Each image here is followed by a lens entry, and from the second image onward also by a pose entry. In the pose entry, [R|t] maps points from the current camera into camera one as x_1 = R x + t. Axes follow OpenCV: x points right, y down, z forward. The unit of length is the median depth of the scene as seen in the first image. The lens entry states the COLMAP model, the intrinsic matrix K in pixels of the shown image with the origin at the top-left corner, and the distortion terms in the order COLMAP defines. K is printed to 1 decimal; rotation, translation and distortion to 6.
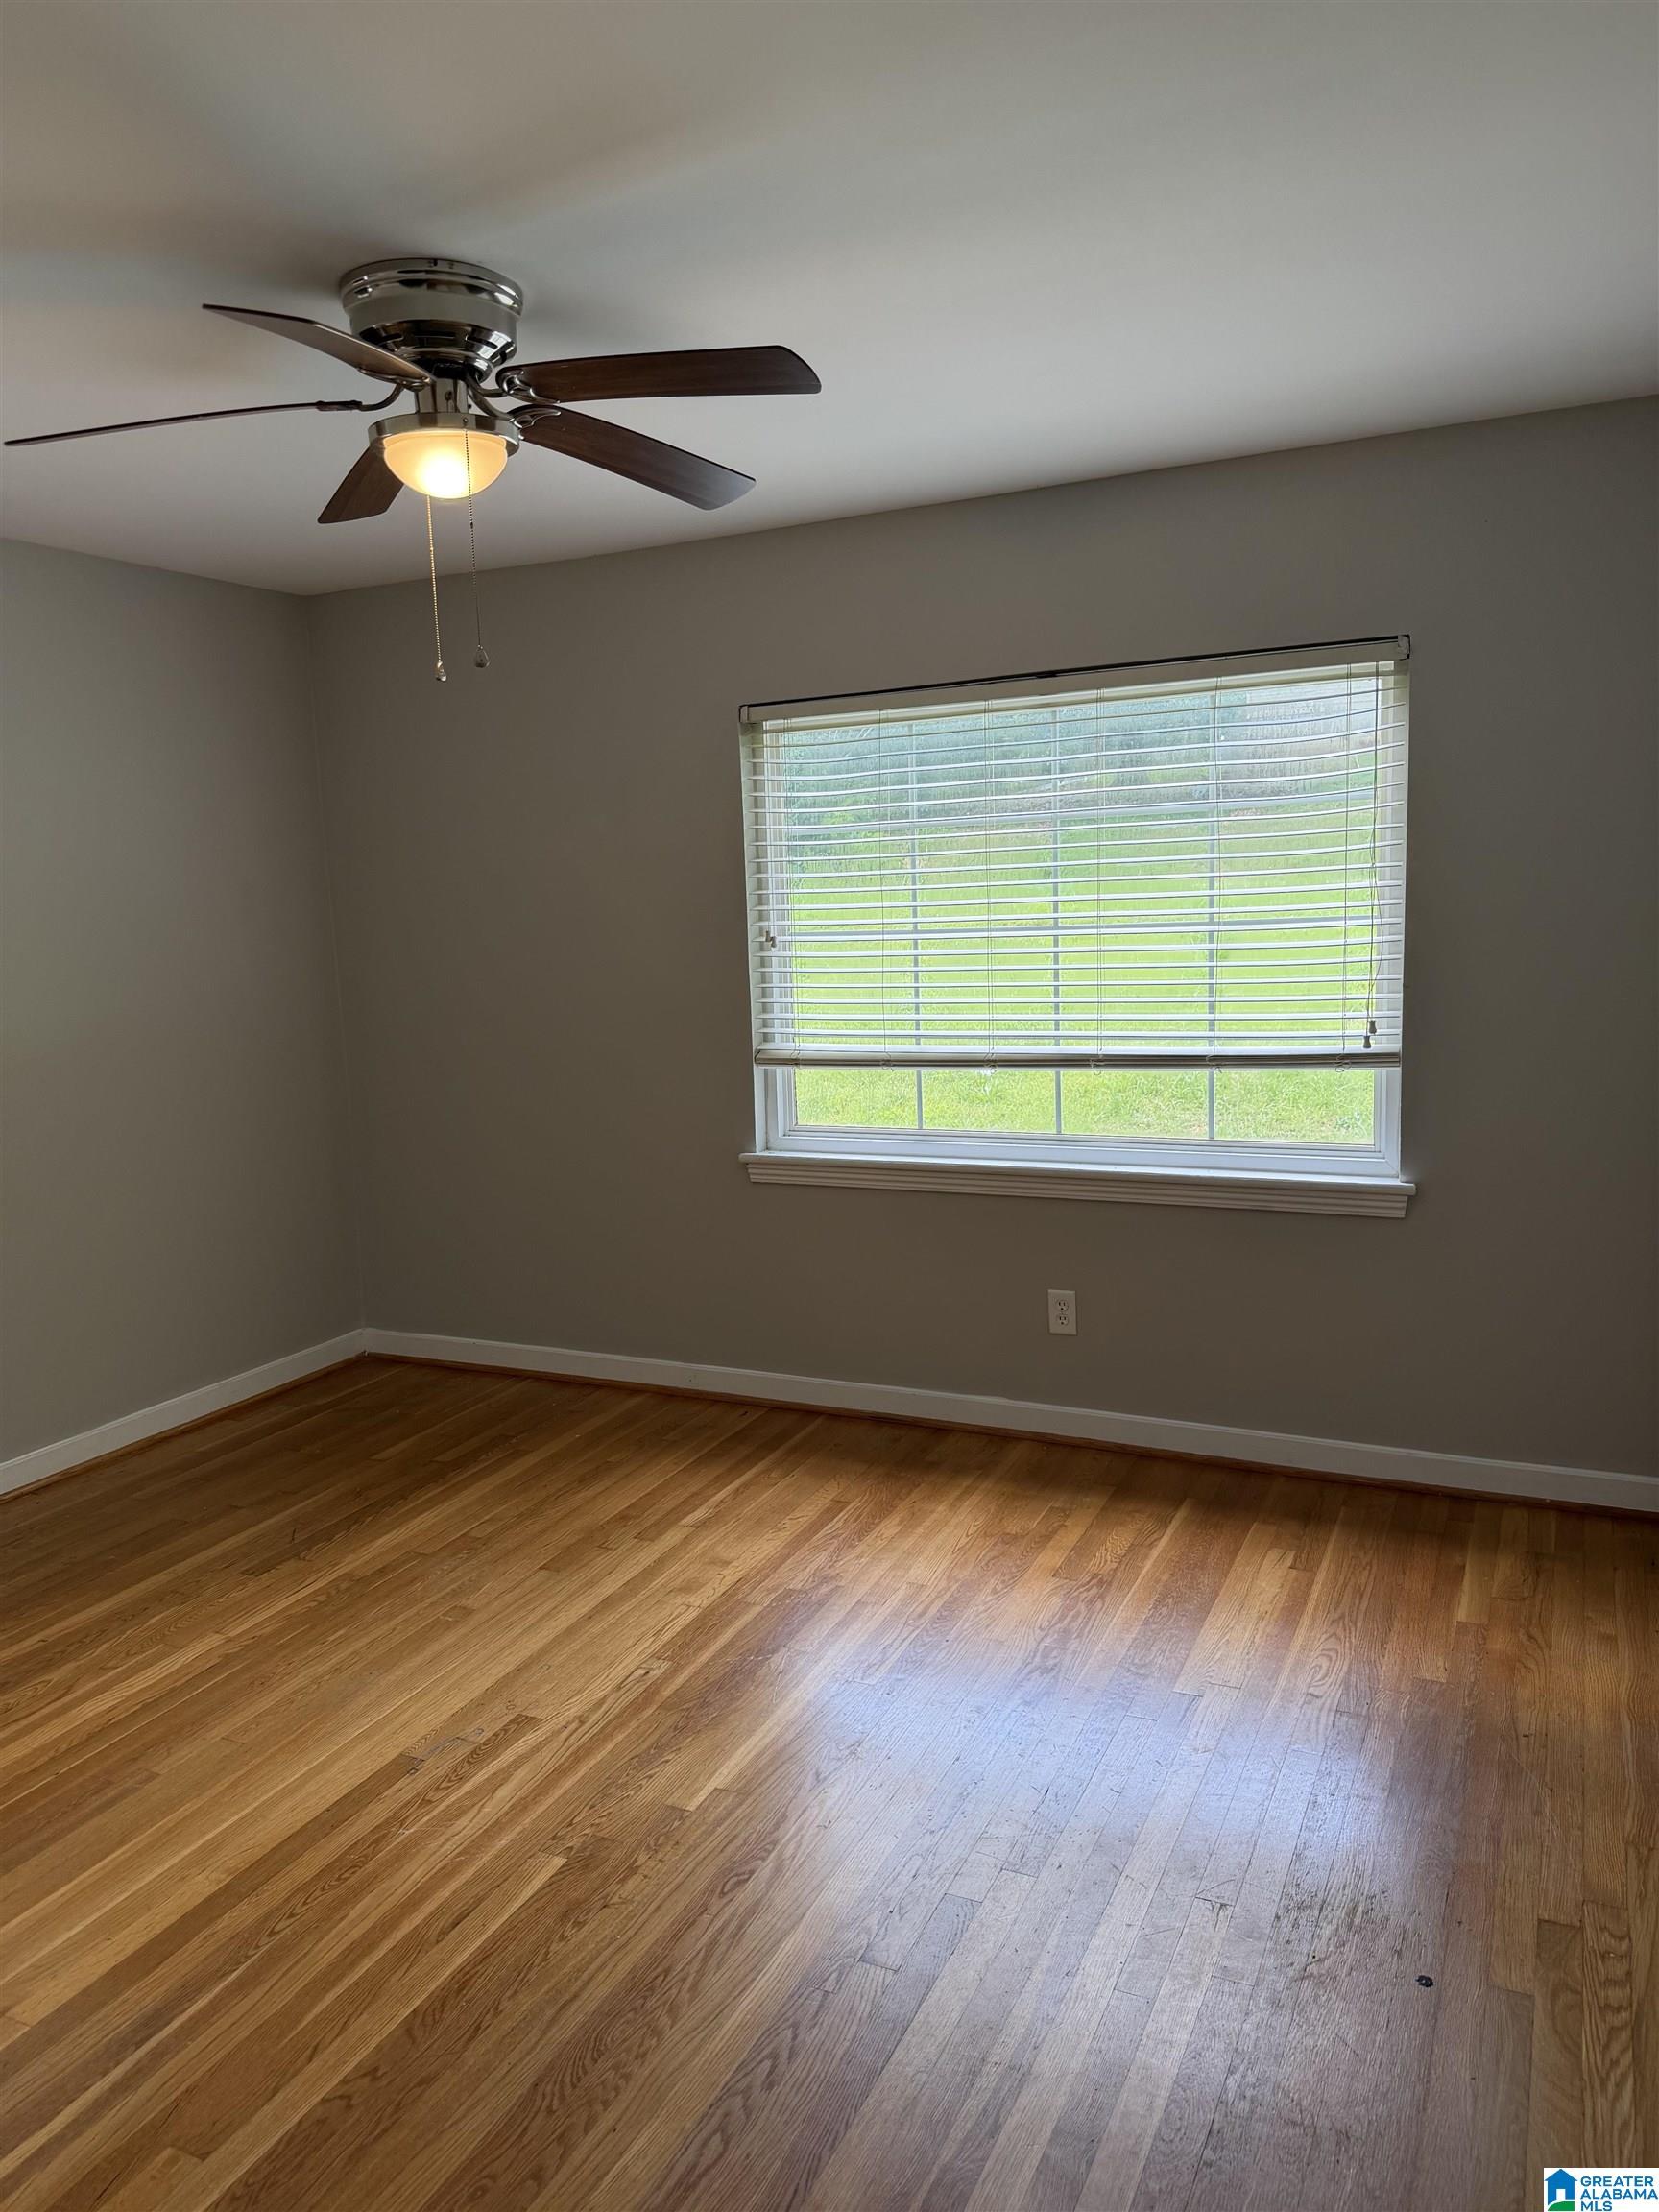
lens RADIAL K [[1558.9, 0, 818.6], [0, 1558.9, 1104.1], [0, 0, 1]] dist [0.043041, -0.047051]
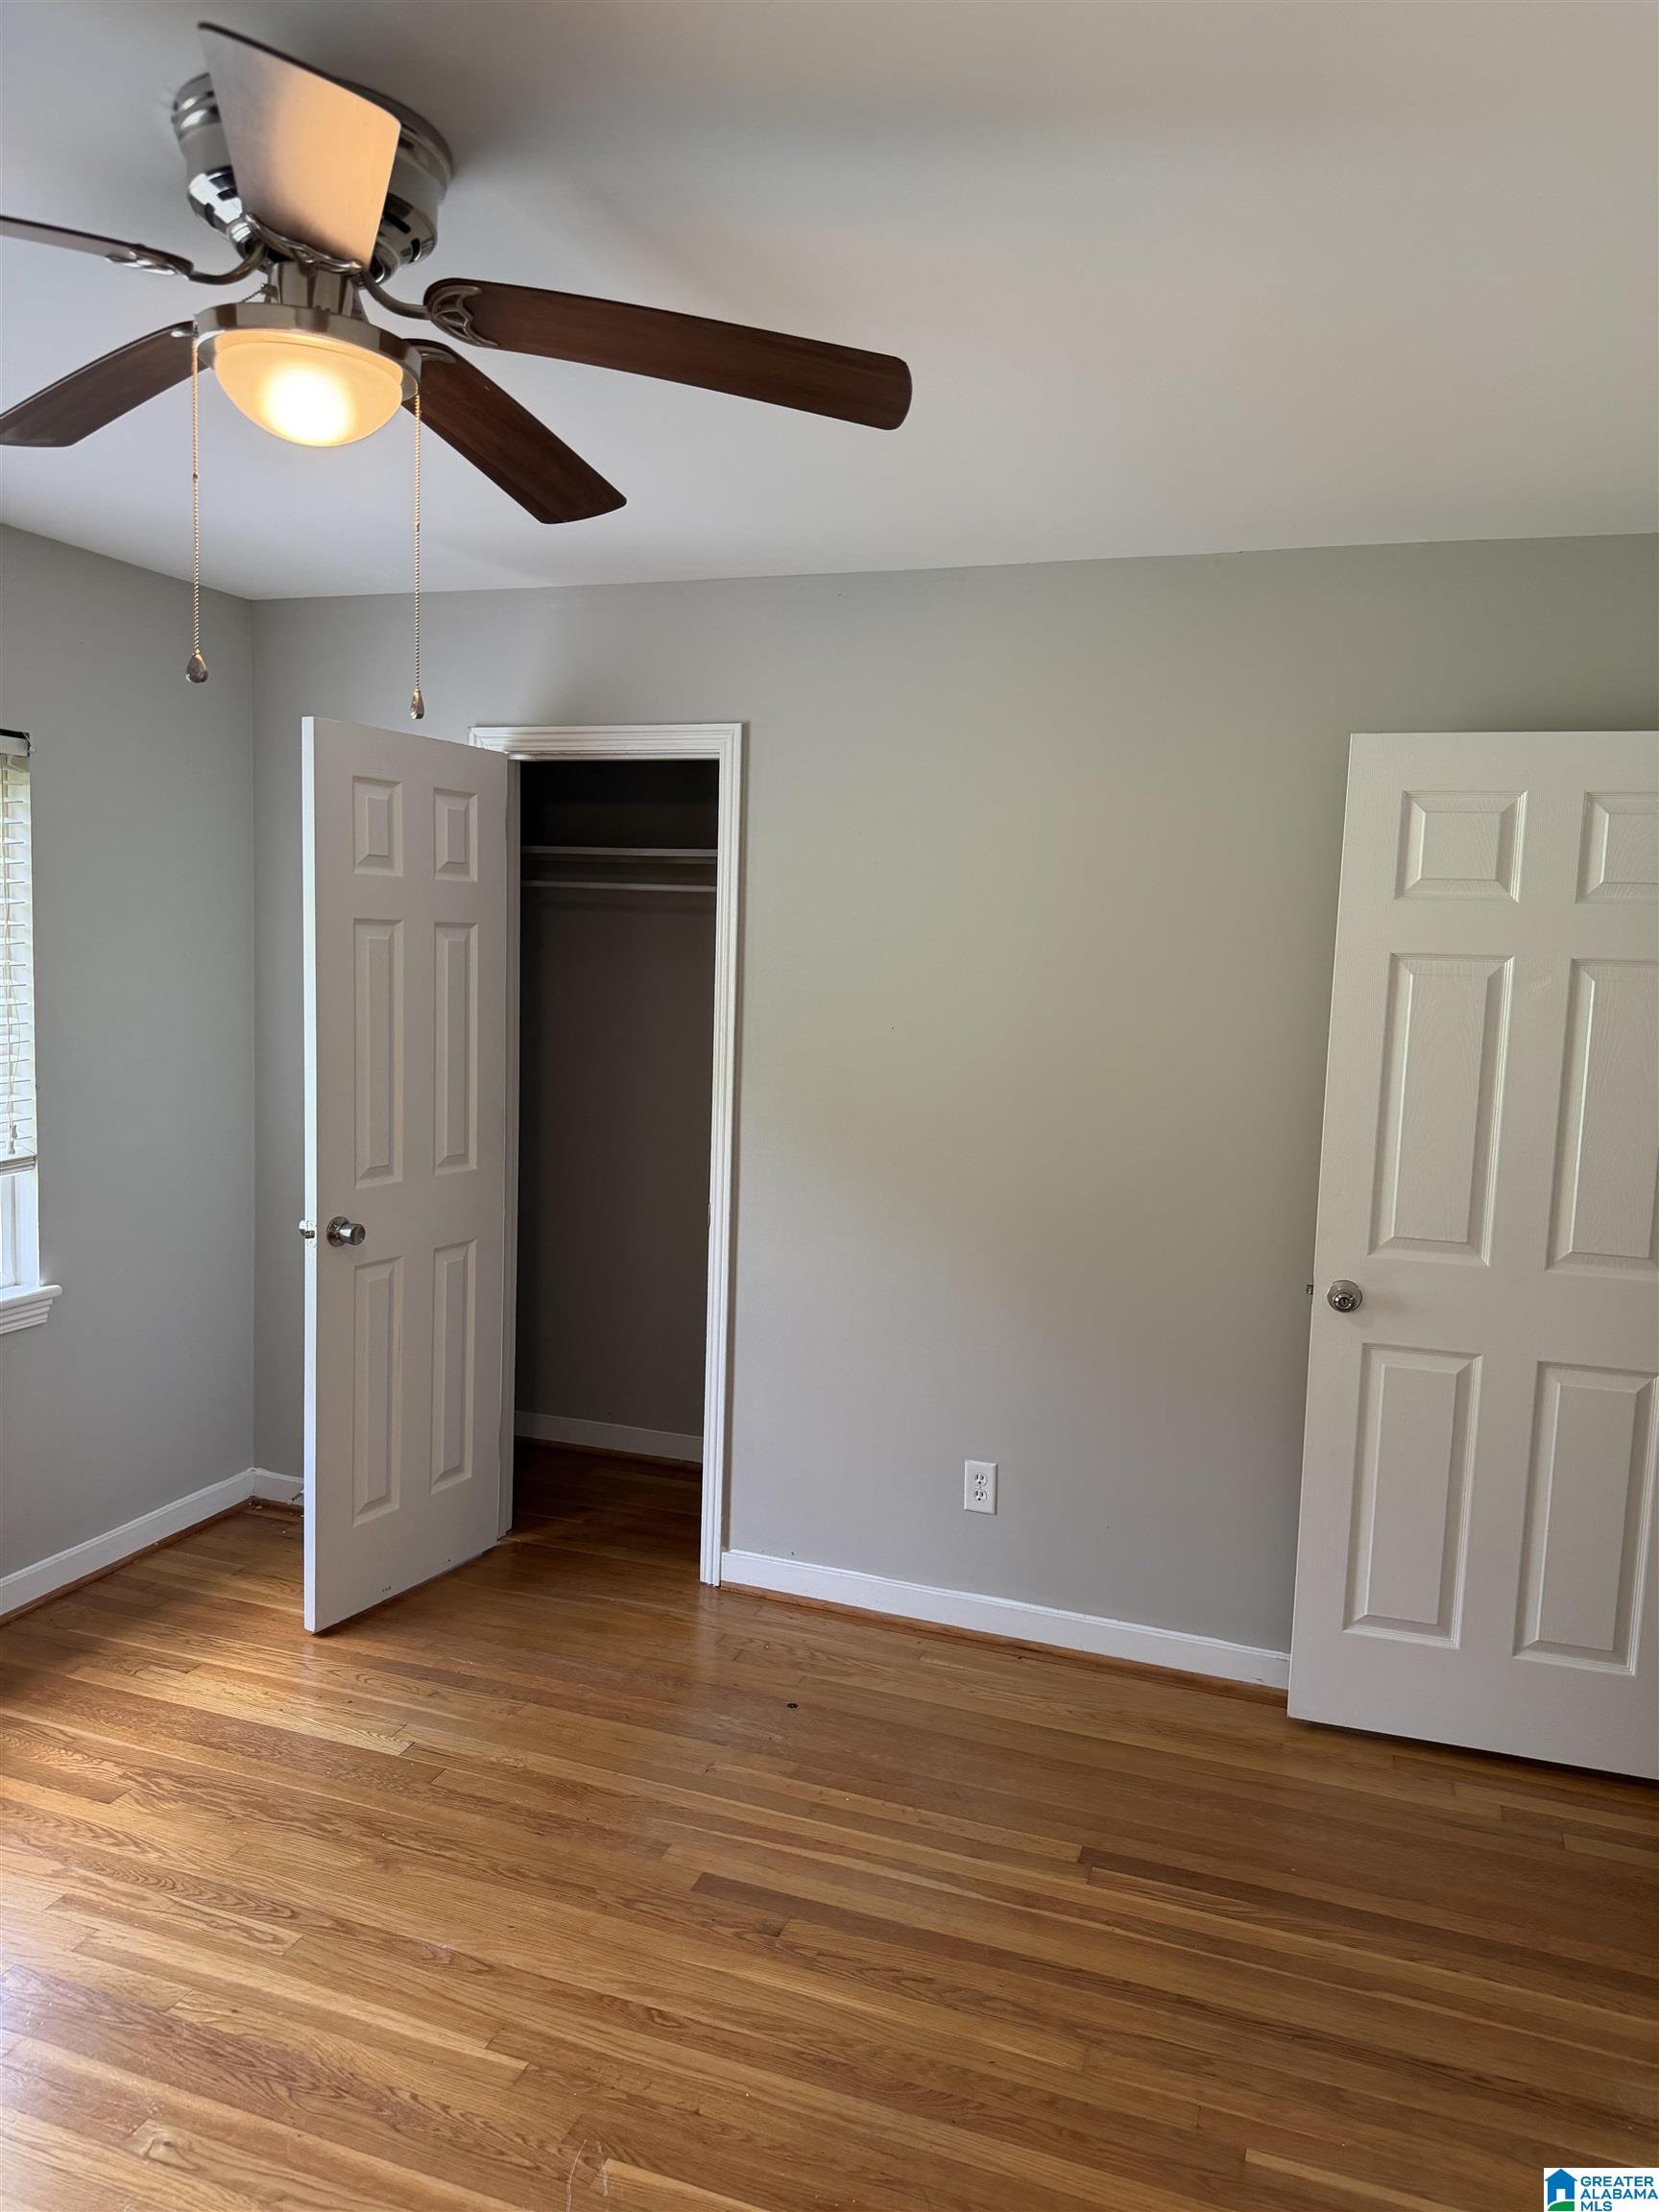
lens RADIAL K [[1558.9, 0, 828.9], [0, 1558.9, 1110.5], [0, 0, 1]] dist [0.043041, -0.047051]
pose [[-0.118639, -0.070449, 0.990435, -0.684309], [0.096870, 0.991900, 0.082157, -0.097084], [-0.988201, 0.105690, -0.110854, 0.644849]]
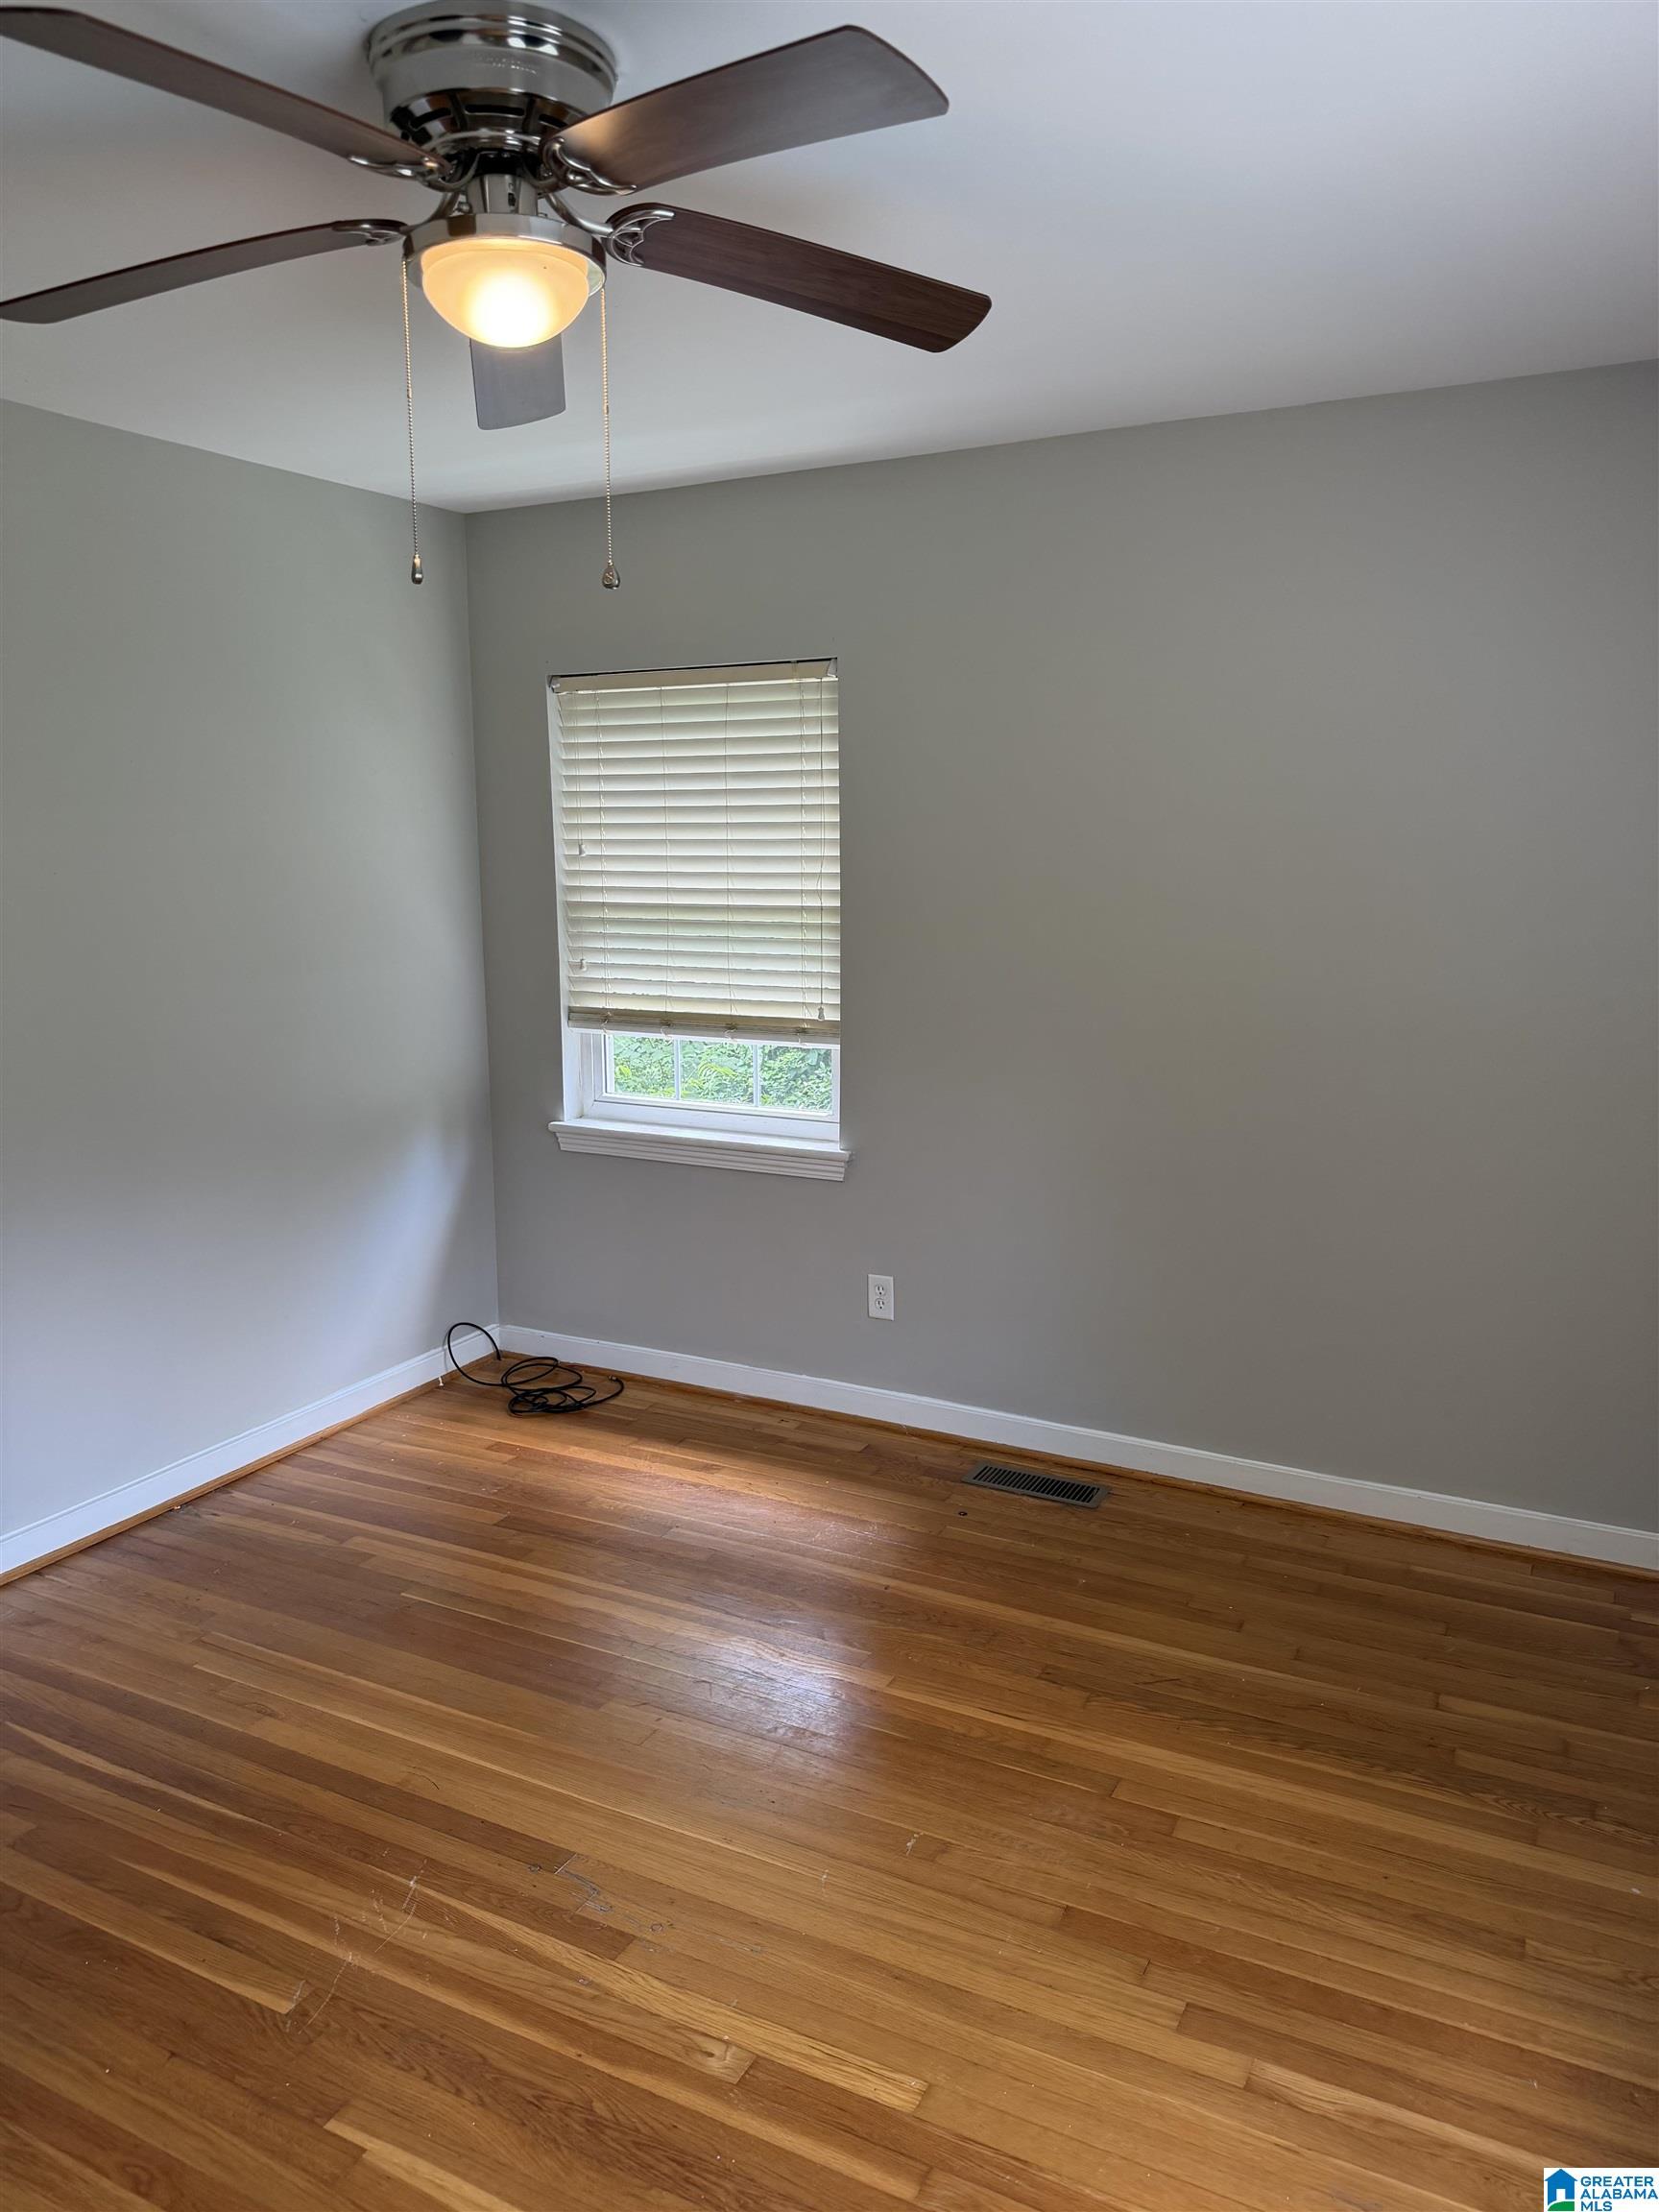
lens RADIAL K [[1558.9, 0, 820.5], [0, 1558.9, 1100.4], [0, 0, 1]] dist [0.043041, -0.047051]
pose [[-0.030244, 0.198419, -0.979651, 0.403038], [-0.126151, 0.971504, 0.200663, -0.149571], [0.991550, 0.129653, -0.004352, 0.864112]]
